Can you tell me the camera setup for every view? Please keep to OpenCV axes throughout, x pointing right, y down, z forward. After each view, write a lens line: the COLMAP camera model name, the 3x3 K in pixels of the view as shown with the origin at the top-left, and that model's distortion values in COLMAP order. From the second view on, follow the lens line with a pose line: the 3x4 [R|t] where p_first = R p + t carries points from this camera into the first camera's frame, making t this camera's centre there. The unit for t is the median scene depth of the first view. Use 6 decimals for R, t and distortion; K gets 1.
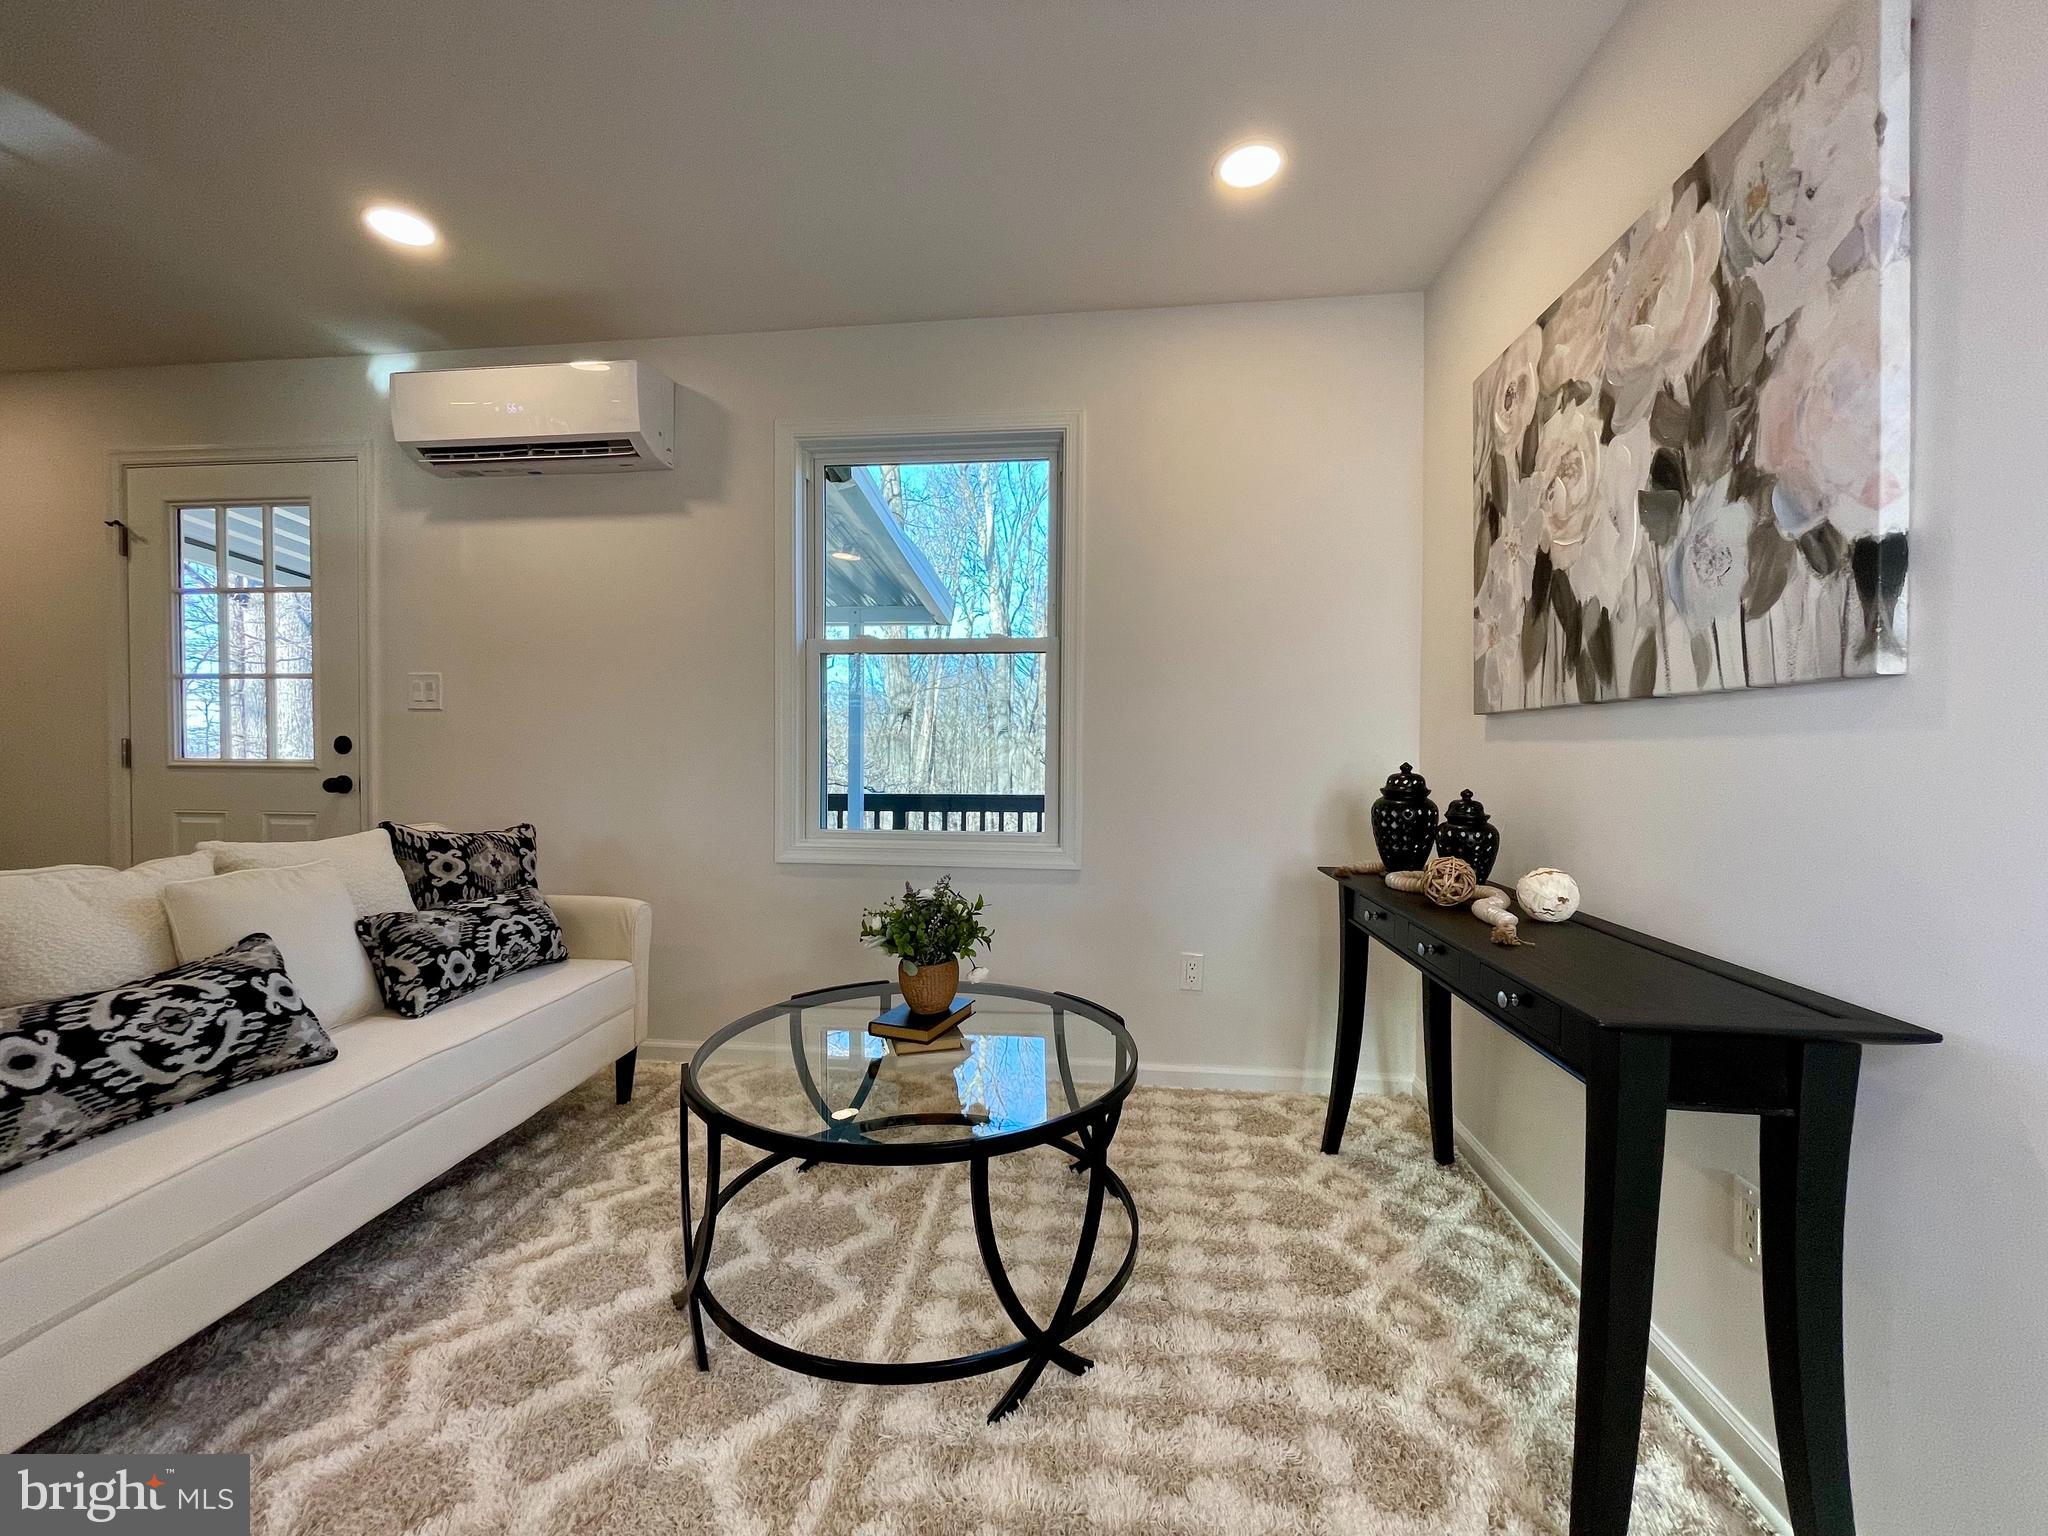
lens RADIAL K [[825.7, 0, 1015.8], [0, 825.7, 770.1], [0, 0, 1]] dist [-0.003108, 0.001330]
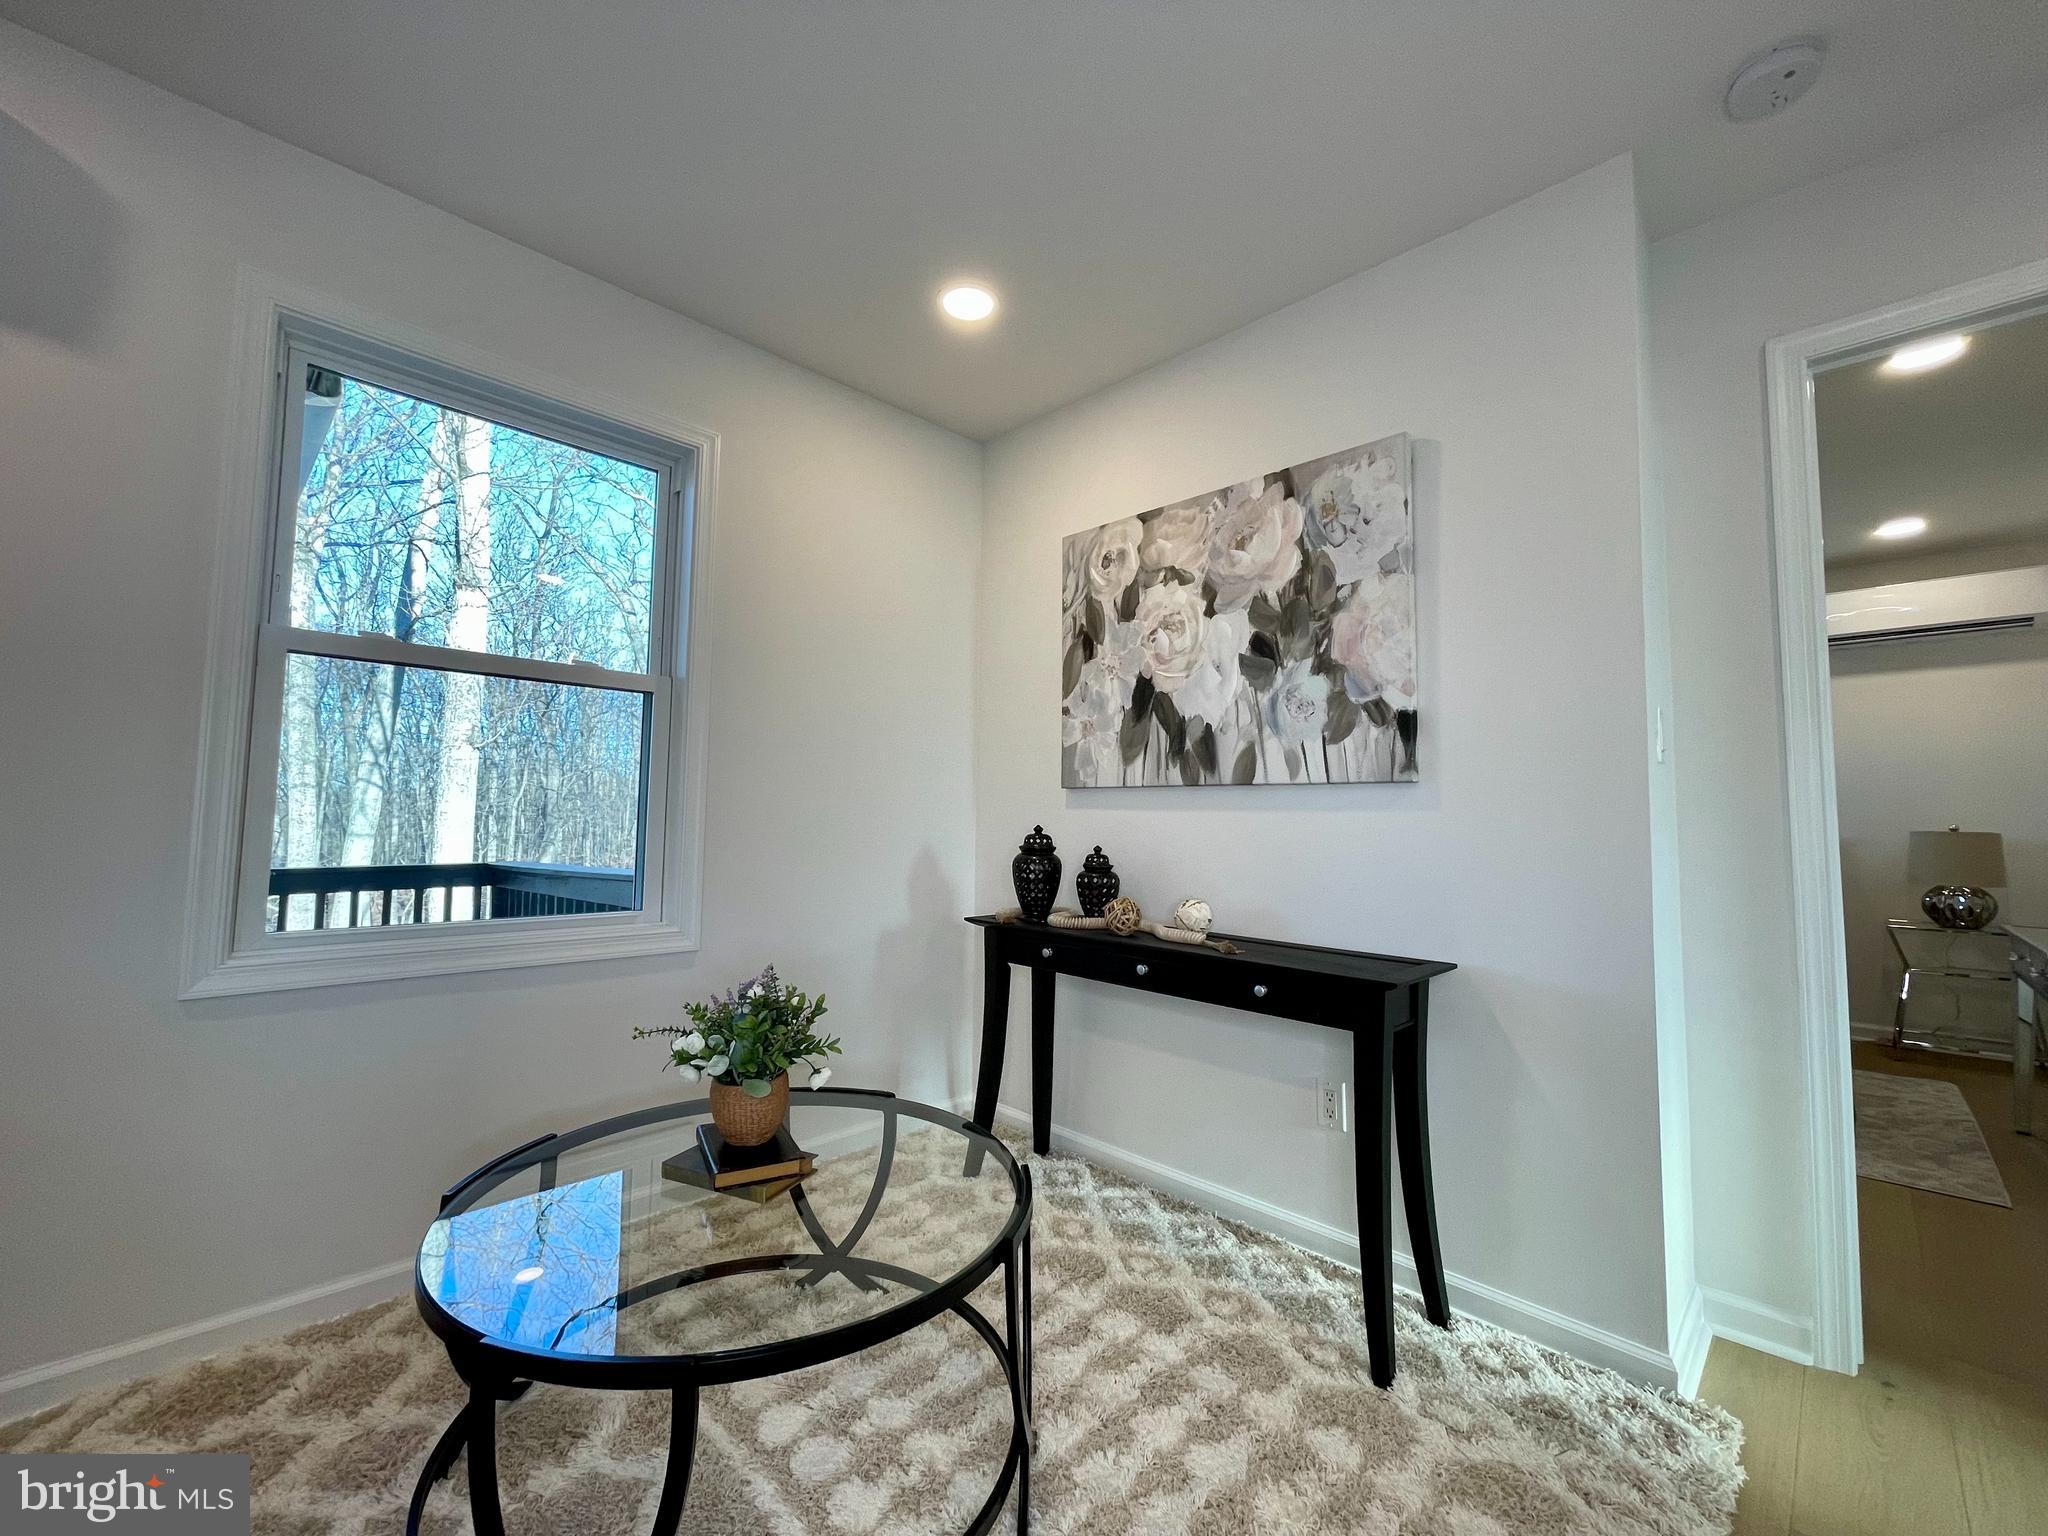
lens RADIAL K [[825.7, 0, 1007.6], [0, 825.7, 770.0], [0, 0, 1]] dist [-0.003108, 0.001330]
pose [[0.629728, 0.053153, 0.774995, -0.726064], [0.002924, 0.997487, -0.070789, -0.006559], [-0.776810, 0.046844, 0.627990, 0.362084]]
